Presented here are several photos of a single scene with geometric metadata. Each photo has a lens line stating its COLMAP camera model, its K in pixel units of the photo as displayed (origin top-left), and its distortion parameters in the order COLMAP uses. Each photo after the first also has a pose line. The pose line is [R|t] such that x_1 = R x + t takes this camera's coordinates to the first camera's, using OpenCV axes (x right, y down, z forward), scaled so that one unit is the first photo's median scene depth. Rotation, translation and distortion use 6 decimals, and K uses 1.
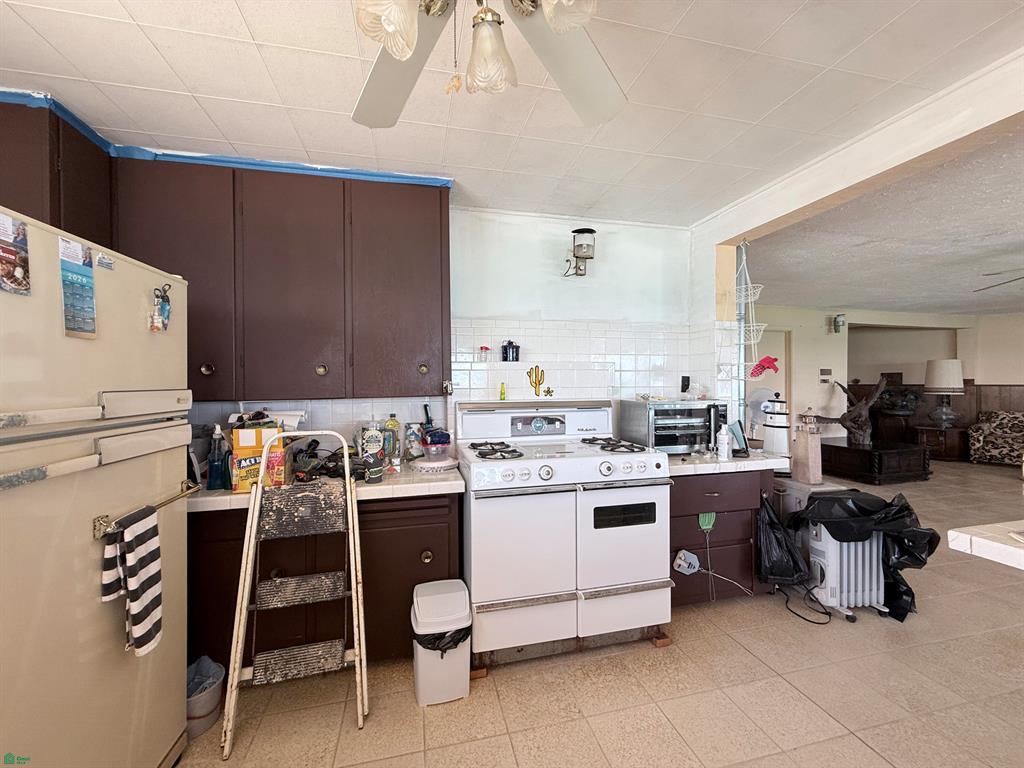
lens RADIAL K [[404.9, 0, 507.8], [0, 404.9, 380.5], [0, 0, 1]] dist [0.001036, -0.000142]
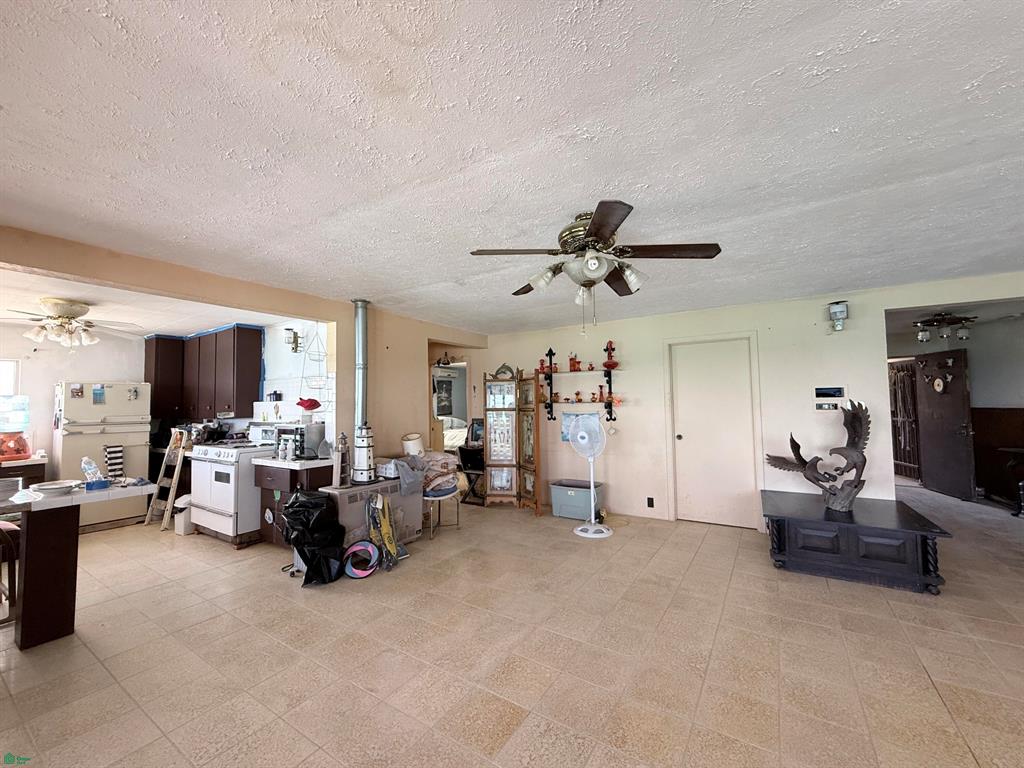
lens RADIAL K [[404.9, 0, 507.8], [0, 404.9, 380.5], [0, 0, 1]] dist [0.001036, -0.000142]
pose [[0.695297, -0.045587, -0.717276, 2.903967], [0.012931, 0.998618, -0.050933, -0.044681], [0.718607, 0.026139, 0.694925, 0.596043]]
